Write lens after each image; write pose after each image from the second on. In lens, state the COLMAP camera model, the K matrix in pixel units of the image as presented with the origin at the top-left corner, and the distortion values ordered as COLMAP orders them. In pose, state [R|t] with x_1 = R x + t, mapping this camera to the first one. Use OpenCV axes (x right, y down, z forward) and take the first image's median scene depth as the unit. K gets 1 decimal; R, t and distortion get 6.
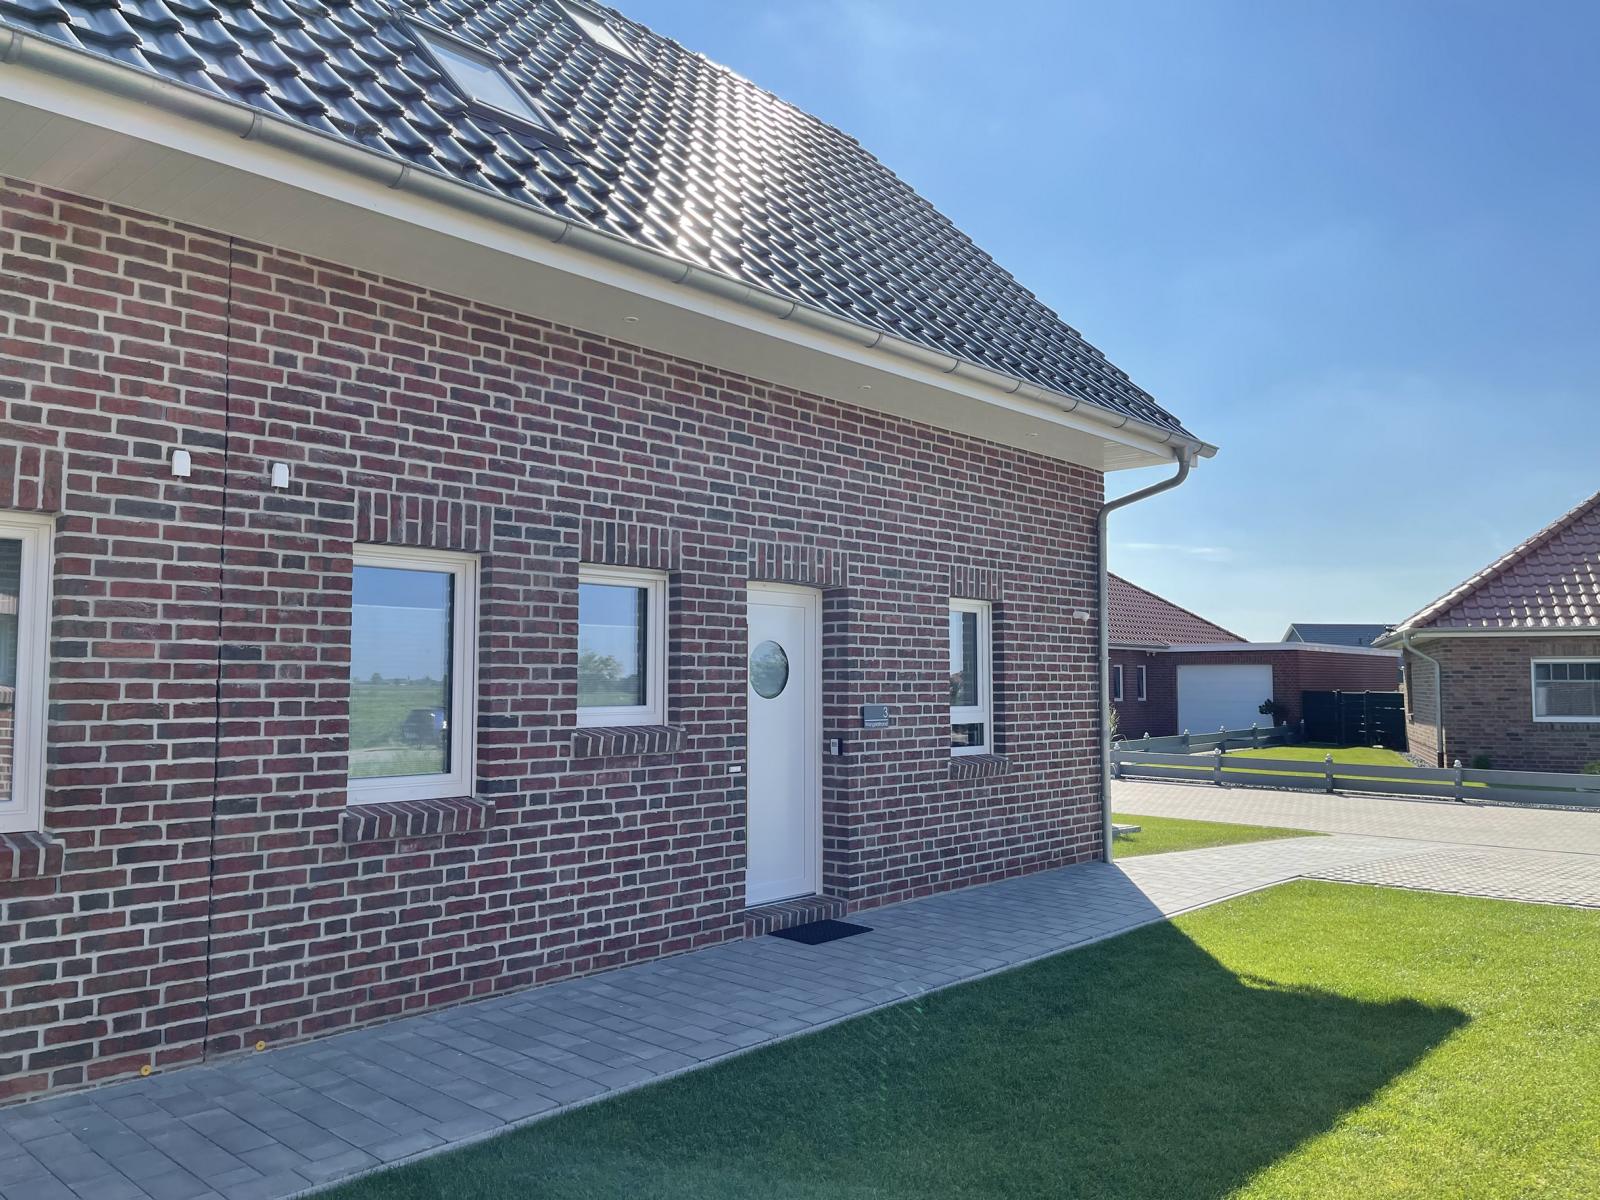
lens RADIAL K [[1204.0, 0, 902.3], [0, 1204.0, 604.6], [0, 0, 1]] dist [0.066515, -0.055137]
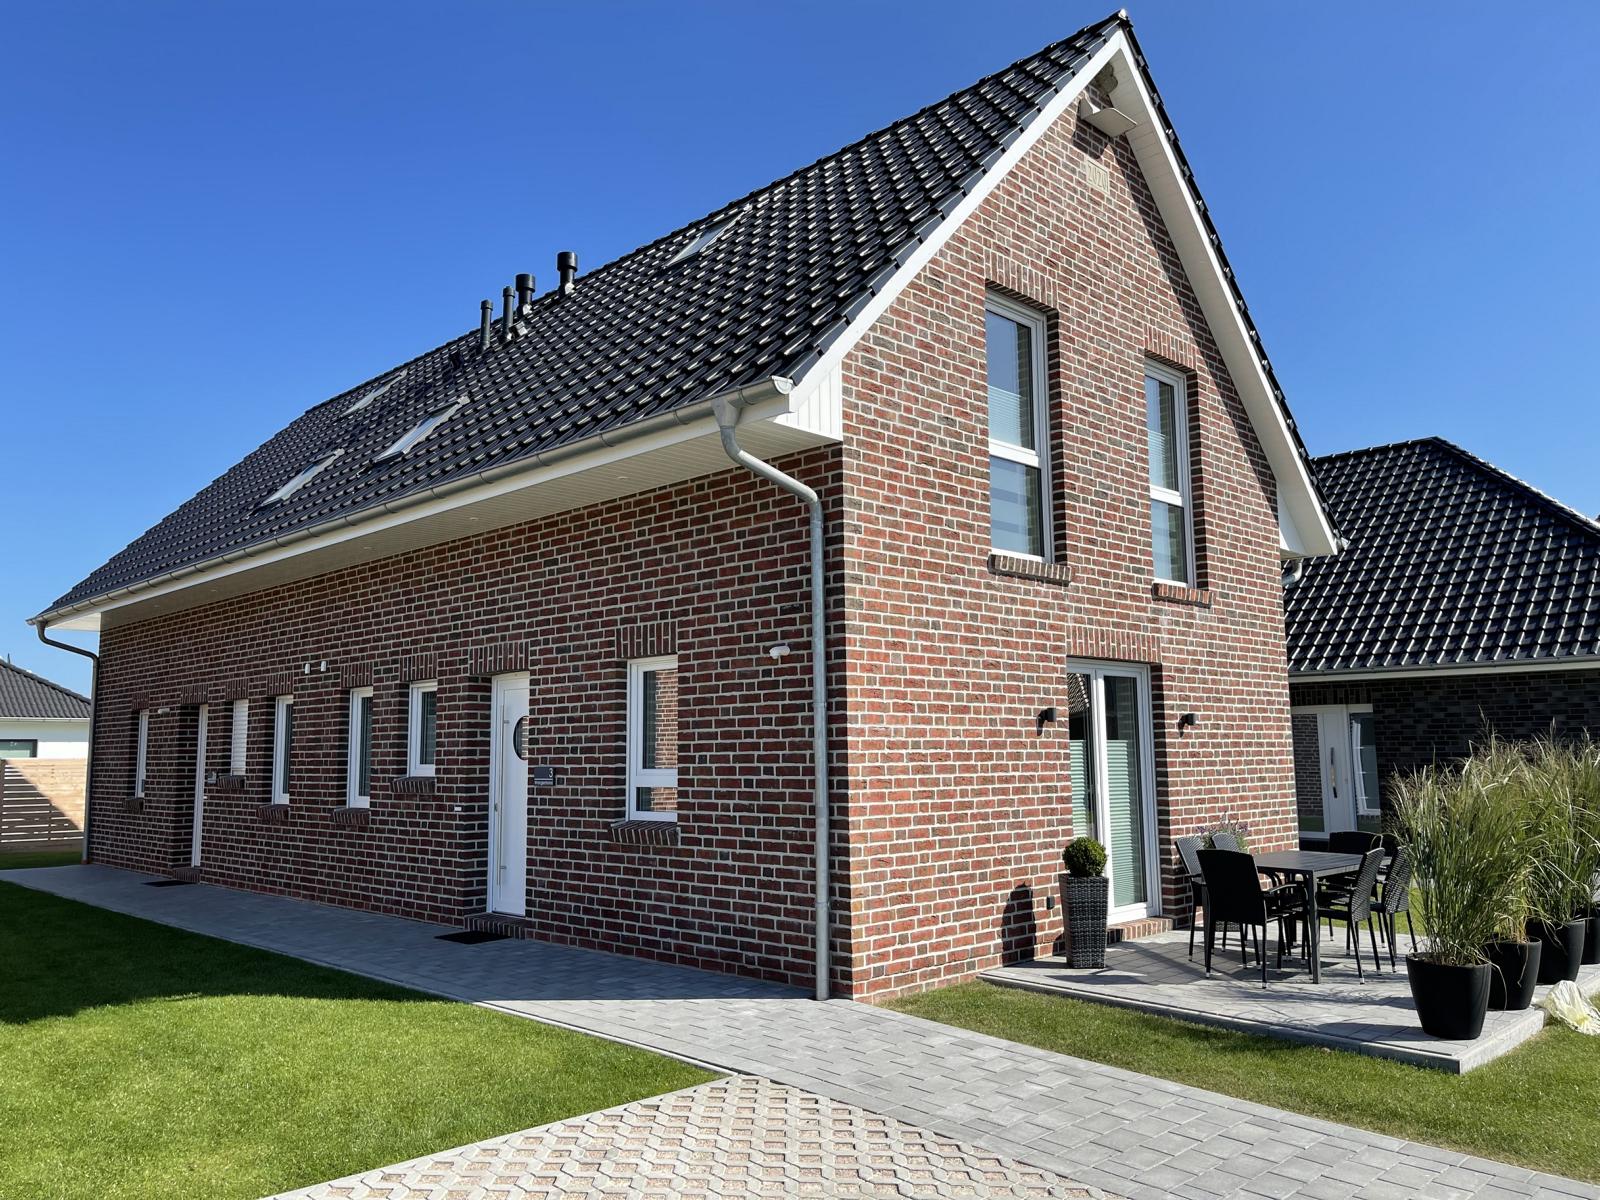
lens RADIAL K [[1204.0, 0, 802.7], [0, 1204.0, 610.8], [0, 0, 1]] dist [0.066515, -0.055137]
pose [[-0.093355, -0.108025, -0.989755, 1.276763], [0.085165, 0.989587, -0.116040, 0.103192], [0.991984, -0.095125, -0.083183, 1.532689]]
